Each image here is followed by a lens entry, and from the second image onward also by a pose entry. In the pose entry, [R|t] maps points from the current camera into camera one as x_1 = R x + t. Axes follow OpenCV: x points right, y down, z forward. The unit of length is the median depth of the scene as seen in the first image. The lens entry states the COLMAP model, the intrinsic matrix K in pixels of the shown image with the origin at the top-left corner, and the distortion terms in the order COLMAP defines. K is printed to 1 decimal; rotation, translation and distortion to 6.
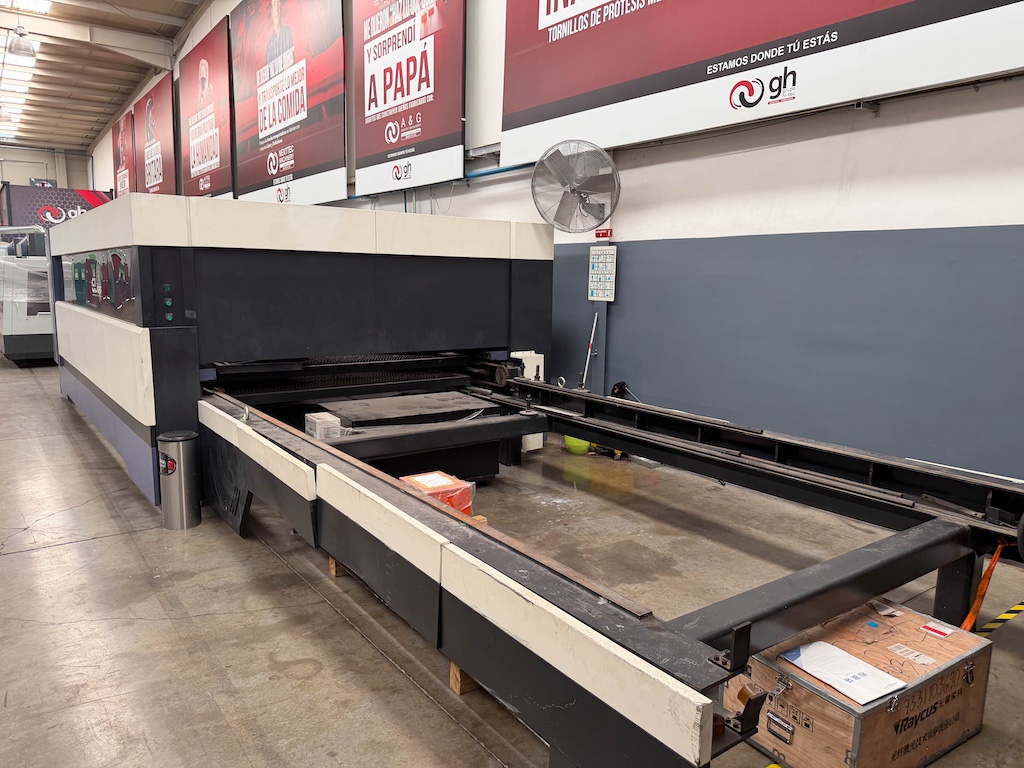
lens RADIAL K [[728.6, 0, 512.0], [0, 728.6, 384.0], [0, 0, 1]] dist [0.065504, -0.089025]
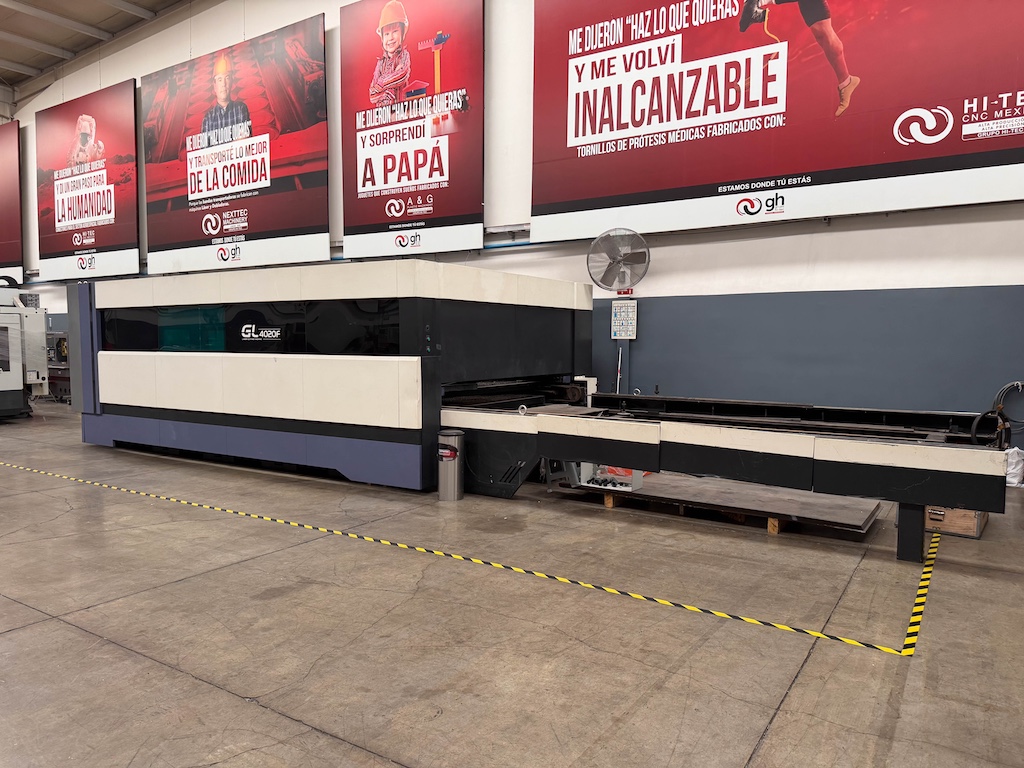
lens RADIAL K [[708.8, 0, 517.9], [0, 708.8, 408.6], [0, 0, 1]] dist [0.078161, -0.079793]
pose [[0.932743, -0.048588, 0.357254, -0.473592], [0.064688, 0.997351, -0.033249, 0.044755], [-0.354693, 0.054122, 0.933415, -0.173471]]
